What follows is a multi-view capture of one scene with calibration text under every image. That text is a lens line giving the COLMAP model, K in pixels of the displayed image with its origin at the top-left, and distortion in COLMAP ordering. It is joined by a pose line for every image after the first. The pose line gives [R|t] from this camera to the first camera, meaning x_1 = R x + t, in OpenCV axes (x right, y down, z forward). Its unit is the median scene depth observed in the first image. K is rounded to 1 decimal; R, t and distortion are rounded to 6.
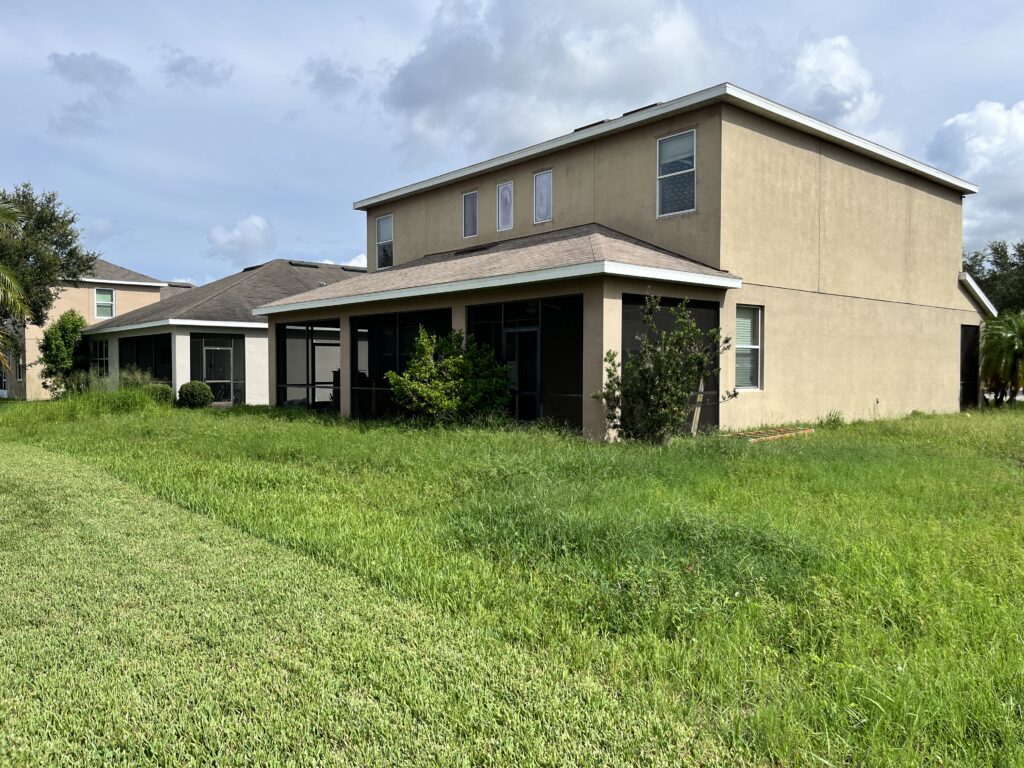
lens RADIAL K [[766.2, 0, 512.0], [0, 766.2, 384.0], [0, 0, 1]] dist [0.059156, -0.101993]
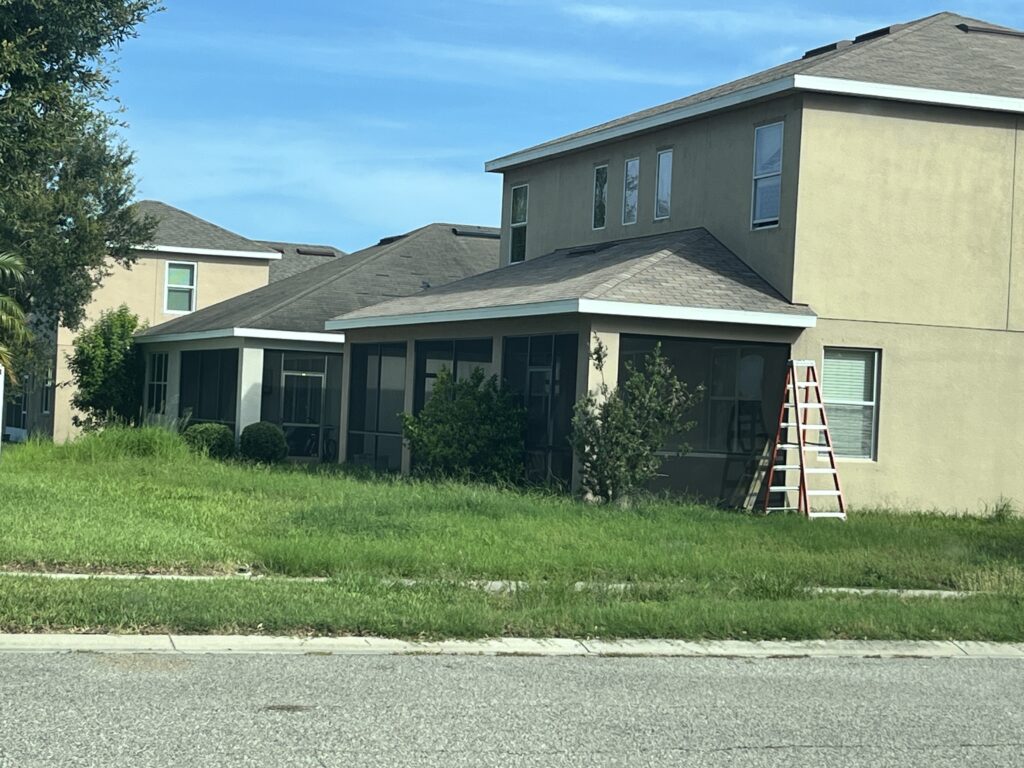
lens RADIAL K [[2124.1, 0, 512.0], [0, 2124.1, 384.0], [0, 0, 1]] dist [0.058563, 0.079215]
pose [[0.933853, 0.038972, -0.355527, 0.468869], [-0.054380, 0.997960, -0.033445, 0.013738], [0.353498, 0.050567, 0.934067, -0.679957]]
